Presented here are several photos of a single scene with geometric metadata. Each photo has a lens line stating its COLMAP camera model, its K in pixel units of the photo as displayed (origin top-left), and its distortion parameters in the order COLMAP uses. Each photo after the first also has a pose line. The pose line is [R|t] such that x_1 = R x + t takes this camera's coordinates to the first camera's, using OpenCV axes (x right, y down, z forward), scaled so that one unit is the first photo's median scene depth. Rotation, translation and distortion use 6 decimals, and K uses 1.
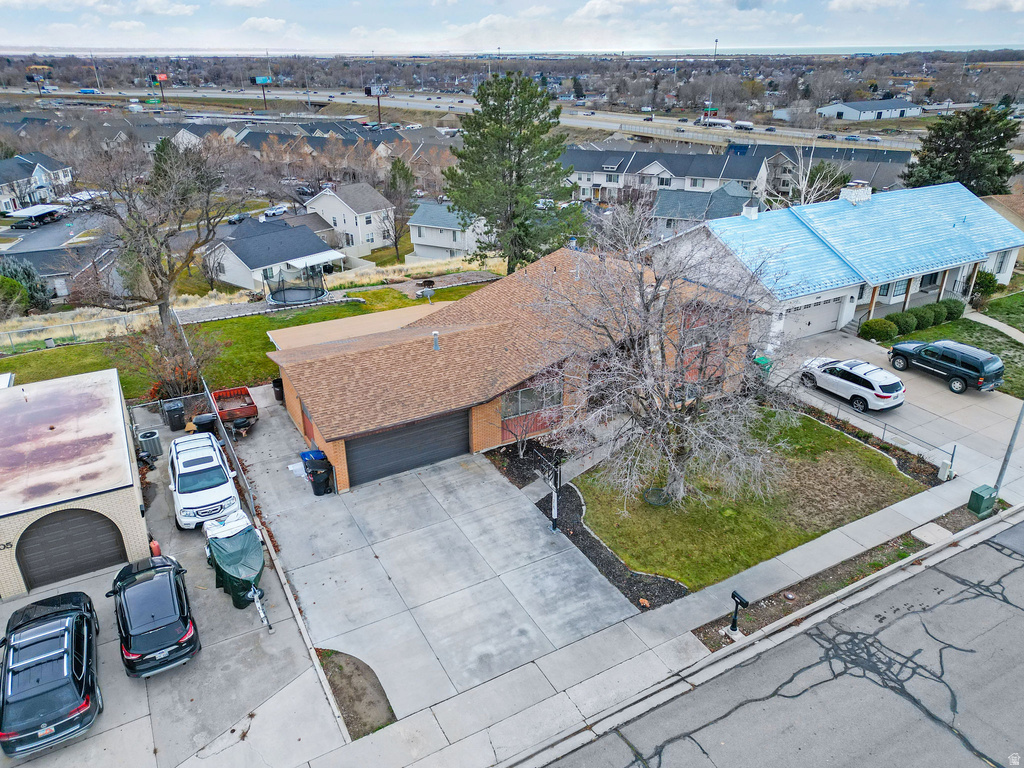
lens RADIAL K [[711.2, 0, 512.0], [0, 711.2, 384.0], [0, 0, 1]] dist [0.099038, -0.092286]
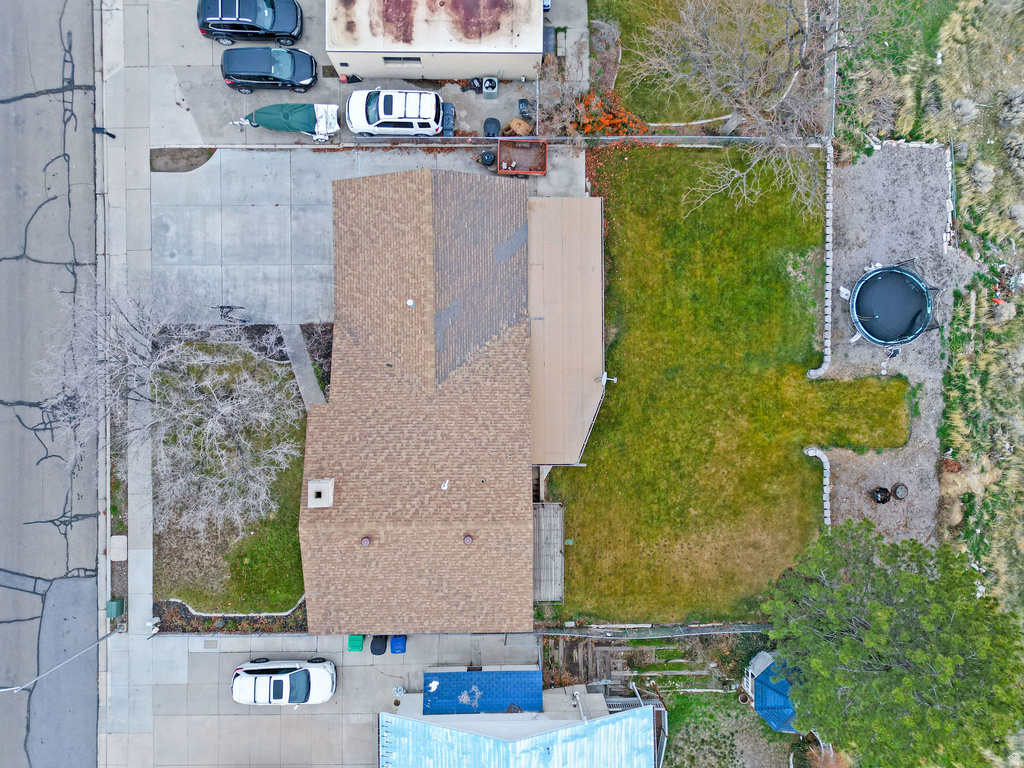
lens RADIAL K [[711.2, 0, 512.0], [0, 711.2, 384.0], [0, 0, 1]] dist [0.099038, -0.092286]
pose [[-0.481935, 0.876167, -0.008331, -0.041350], [-0.374893, -0.197597, 0.905765, -0.712310], [0.791956, 0.439643, 0.423698, 0.457187]]
